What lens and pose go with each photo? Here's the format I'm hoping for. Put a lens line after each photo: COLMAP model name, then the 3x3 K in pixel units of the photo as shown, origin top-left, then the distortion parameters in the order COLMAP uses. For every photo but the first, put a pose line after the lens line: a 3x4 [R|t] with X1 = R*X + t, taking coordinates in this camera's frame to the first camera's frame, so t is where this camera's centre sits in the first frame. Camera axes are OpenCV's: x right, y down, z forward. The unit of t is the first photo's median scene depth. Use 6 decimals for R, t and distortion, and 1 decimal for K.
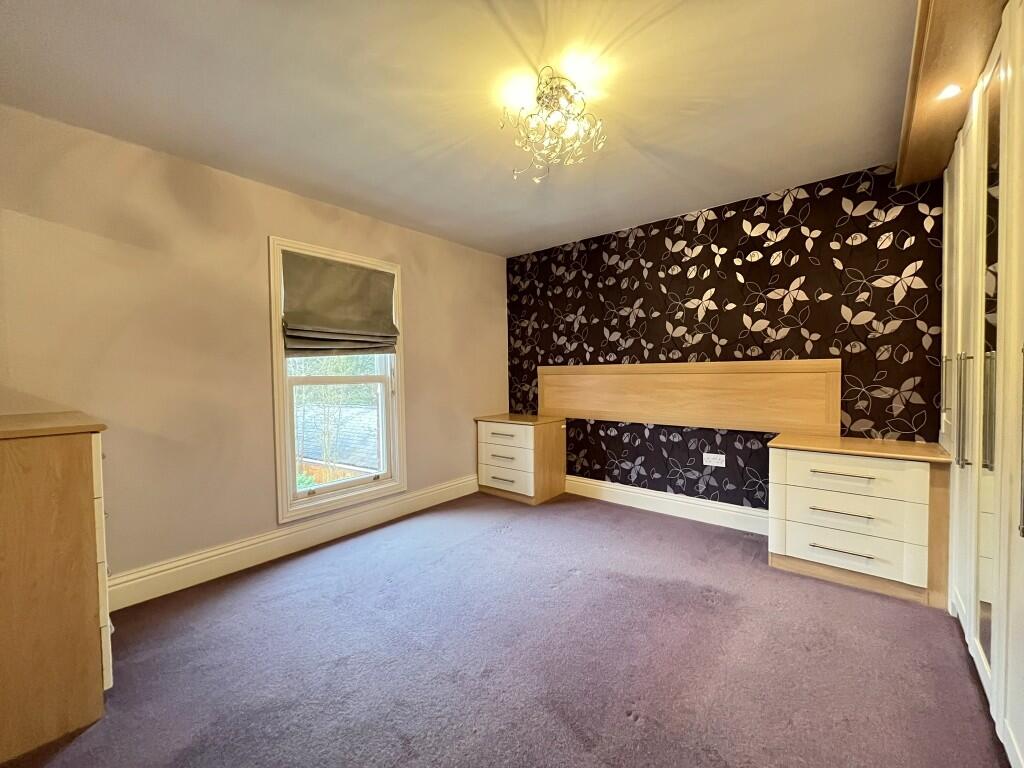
lens RADIAL K [[412.0, 0, 512.0], [0, 412.0, 384.0], [0, 0, 1]] dist [-0.008943, -0.000237]
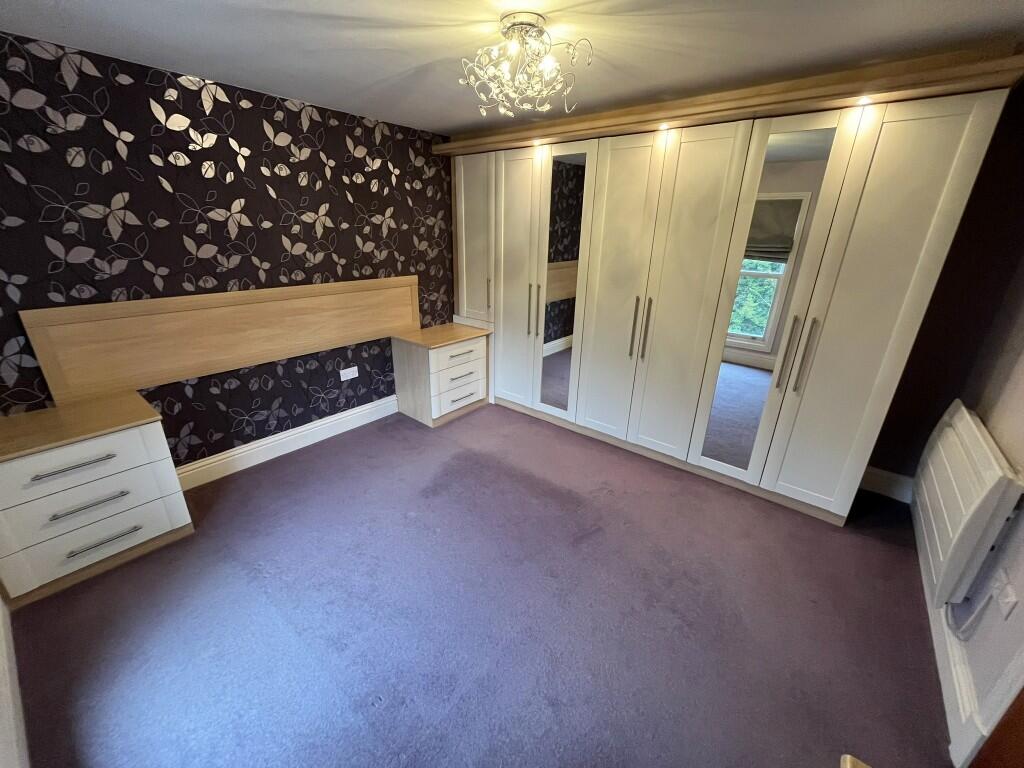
lens RADIAL K [[411.0, 0, 467.5], [0, 411.0, 495.4], [0, 0, 1]] dist [-0.004891, -0.000130]
pose [[-0.017493, -0.455081, 0.890278, -0.773805], [0.117806, 0.883274, 0.453816, -0.005520], [-0.992883, 0.112819, 0.038160, 0.670825]]
